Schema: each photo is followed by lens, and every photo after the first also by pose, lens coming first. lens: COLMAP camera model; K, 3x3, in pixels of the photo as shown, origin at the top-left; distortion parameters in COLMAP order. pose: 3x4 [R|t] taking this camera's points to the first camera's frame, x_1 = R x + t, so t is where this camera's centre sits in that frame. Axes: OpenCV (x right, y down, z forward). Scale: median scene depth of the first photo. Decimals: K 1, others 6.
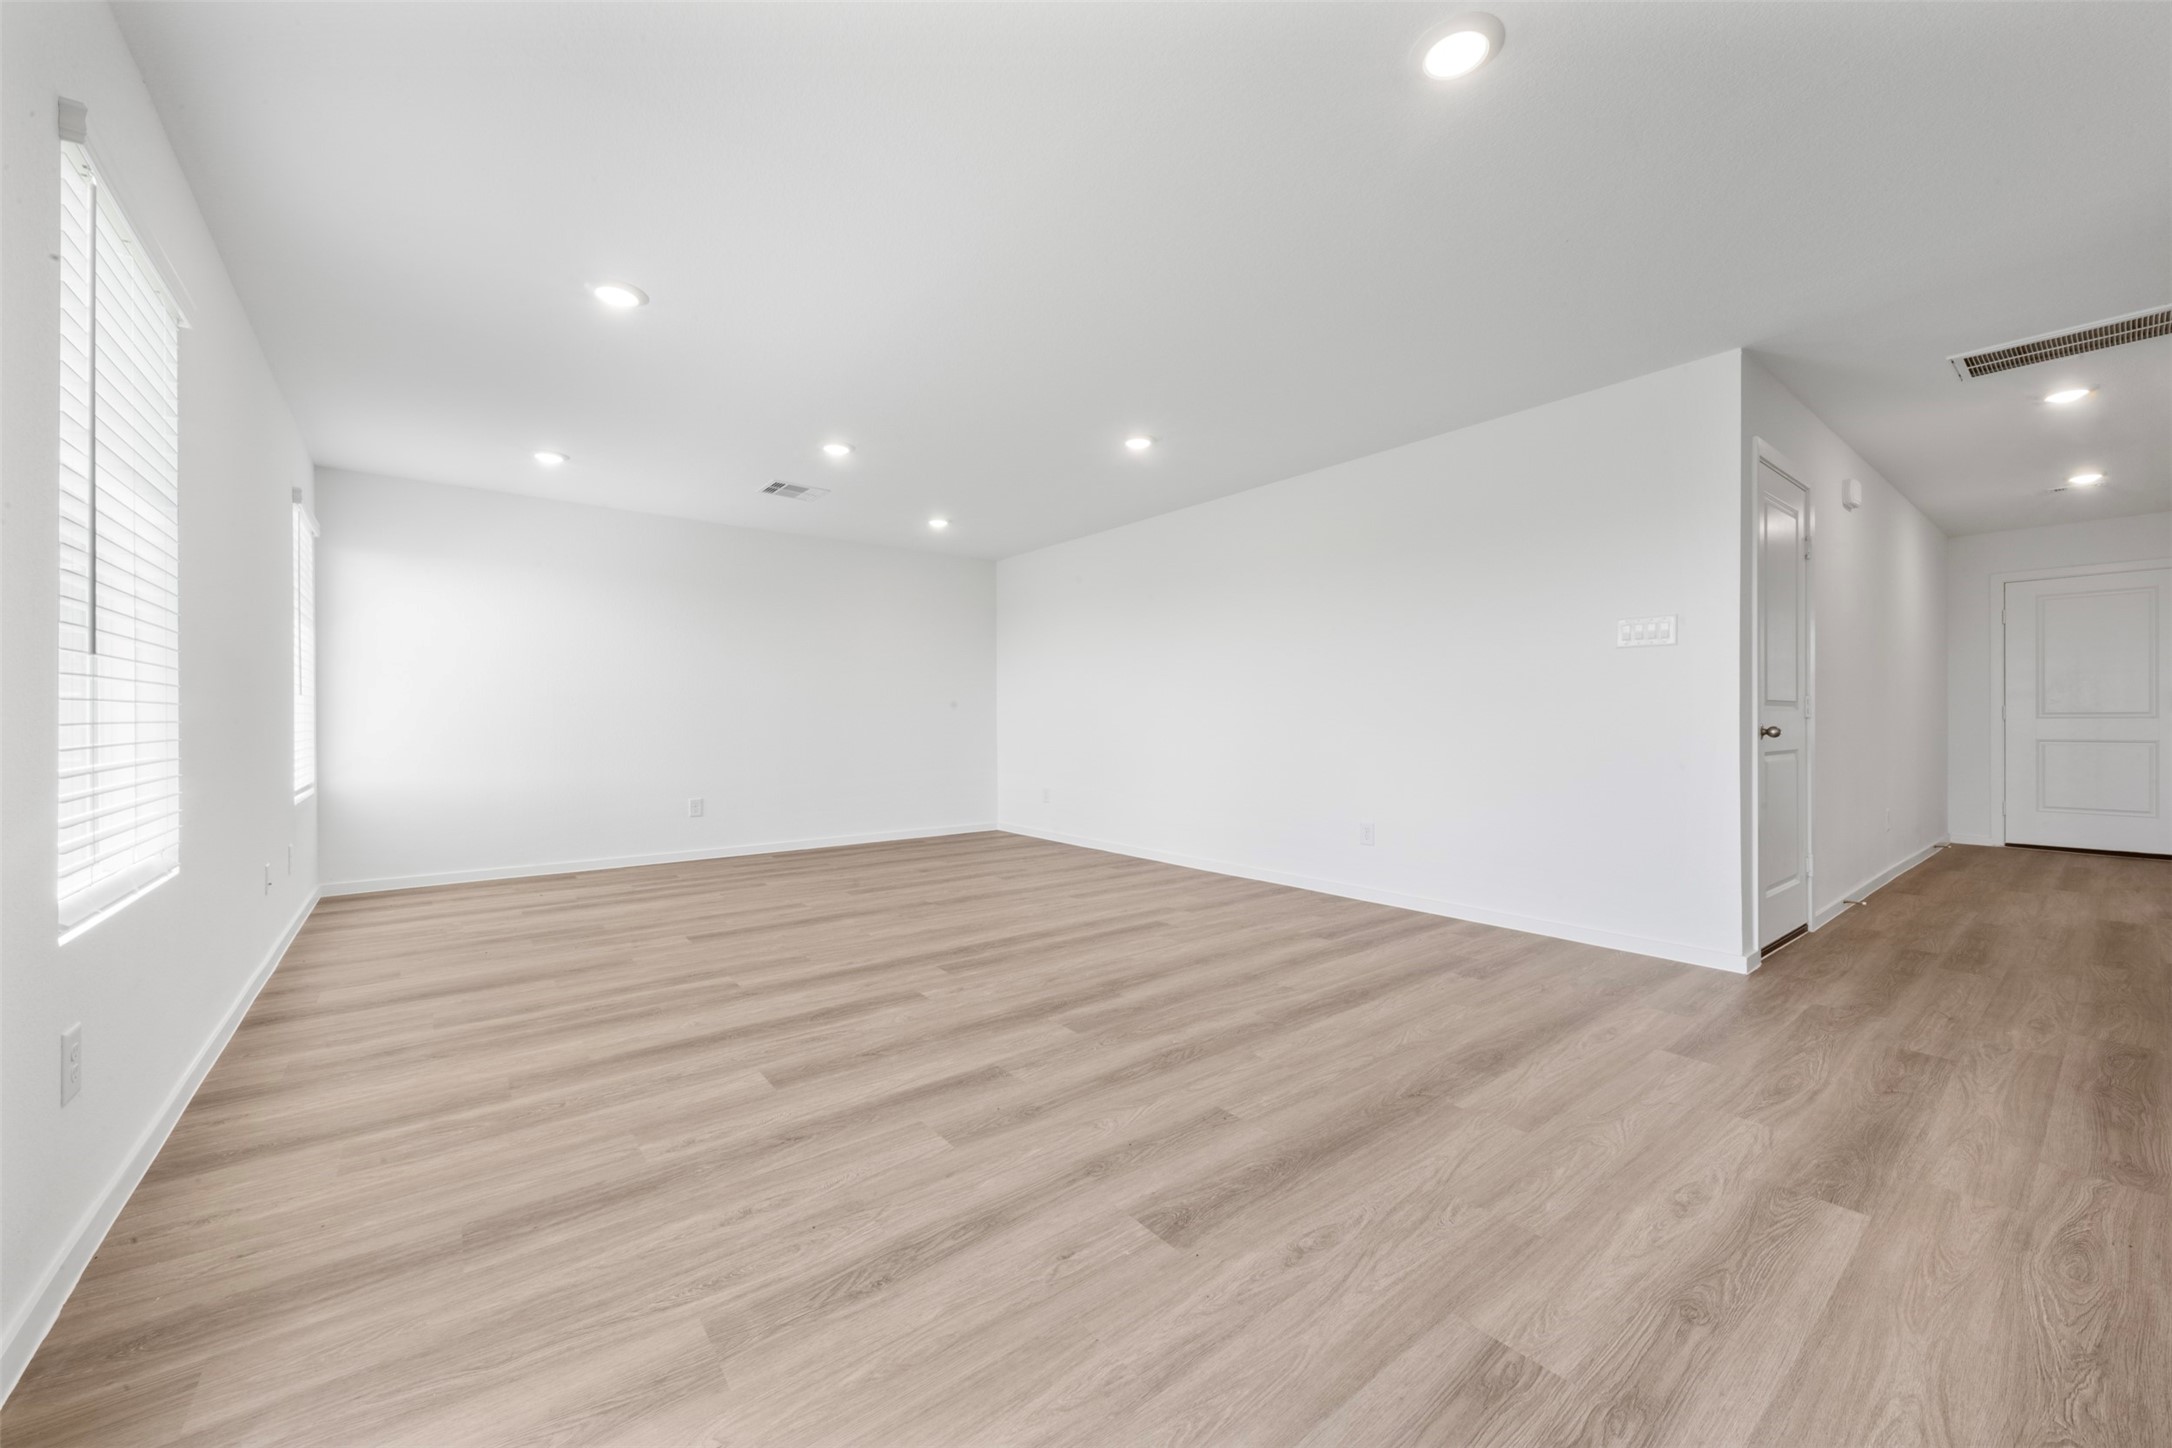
lens RADIAL K [[829.0, 0, 1098.0], [0, 829.0, 725.3], [0, 0, 1]] dist [0.000964, -0.001589]
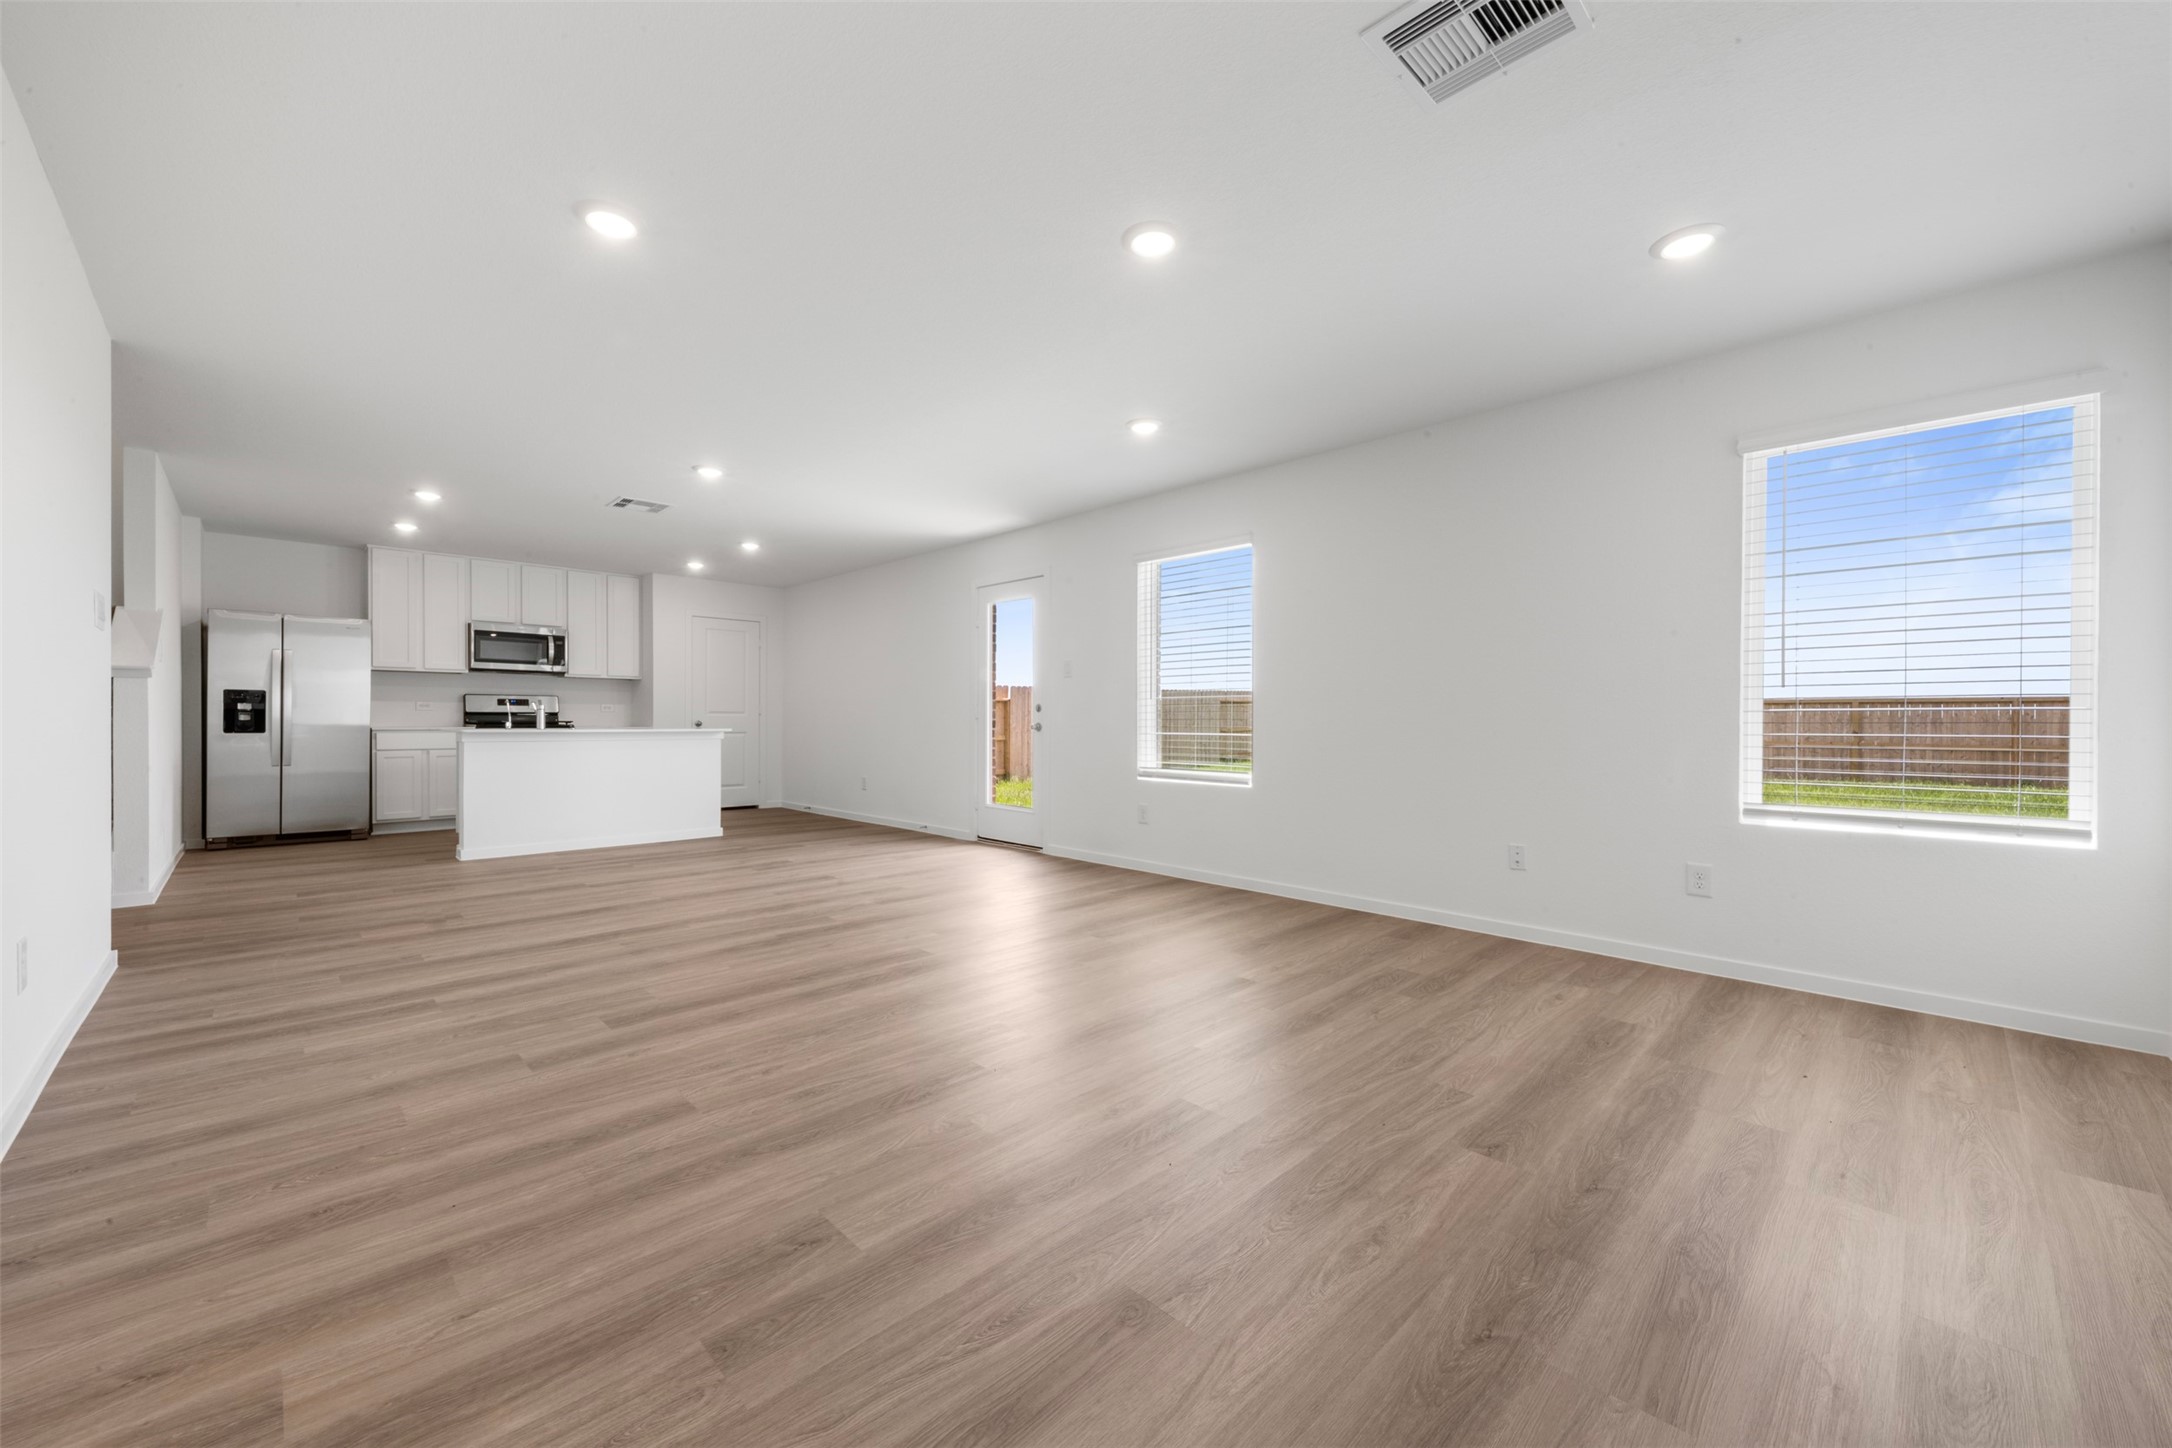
lens RADIAL K [[829.0, 0, 1070.5], [0, 829.0, 716.4], [0, 0, 1]] dist [0.000964, -0.001589]
pose [[-0.995907, -0.004114, -0.090292, -0.290126], [-0.004968, 0.999945, 0.009229, -0.021943], [0.090249, 0.009640, -0.995873, 2.191776]]
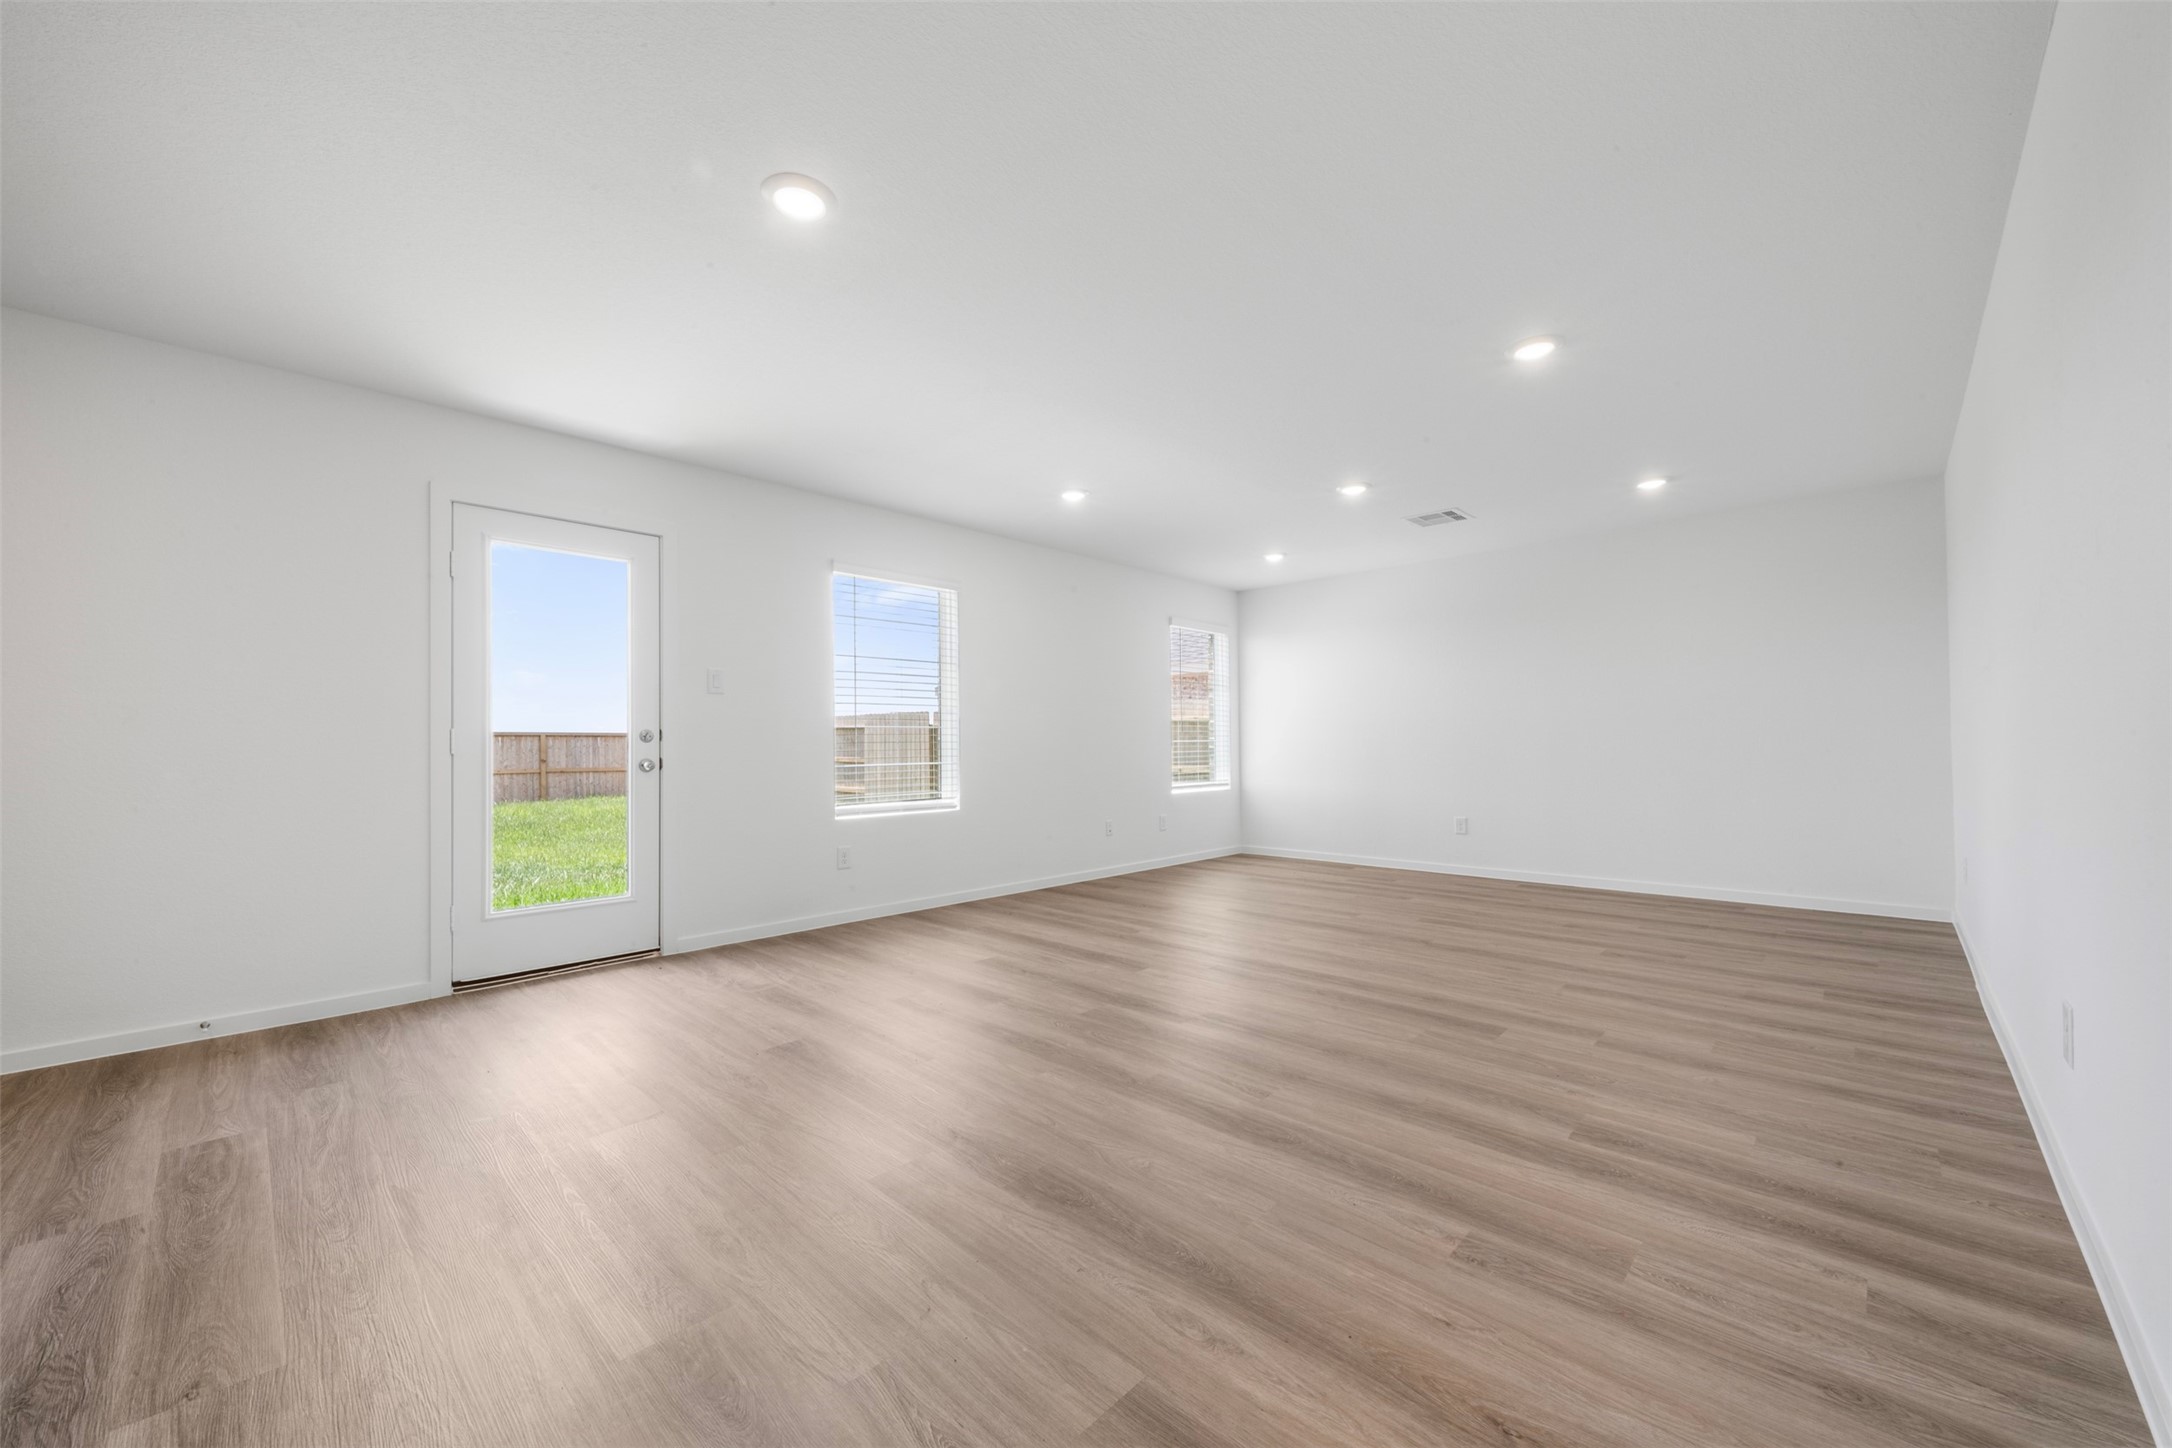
lens RADIAL K [[829.0, 0, 1077.2], [0, 829.0, 729.1], [0, 0, 1]] dist [0.000964, -0.001589]
pose [[0.120063, -0.018355, -0.992597, 0.968782], [0.001522, 0.999831, -0.018304, -0.011379], [0.992765, 0.000687, 0.120070, 0.718473]]
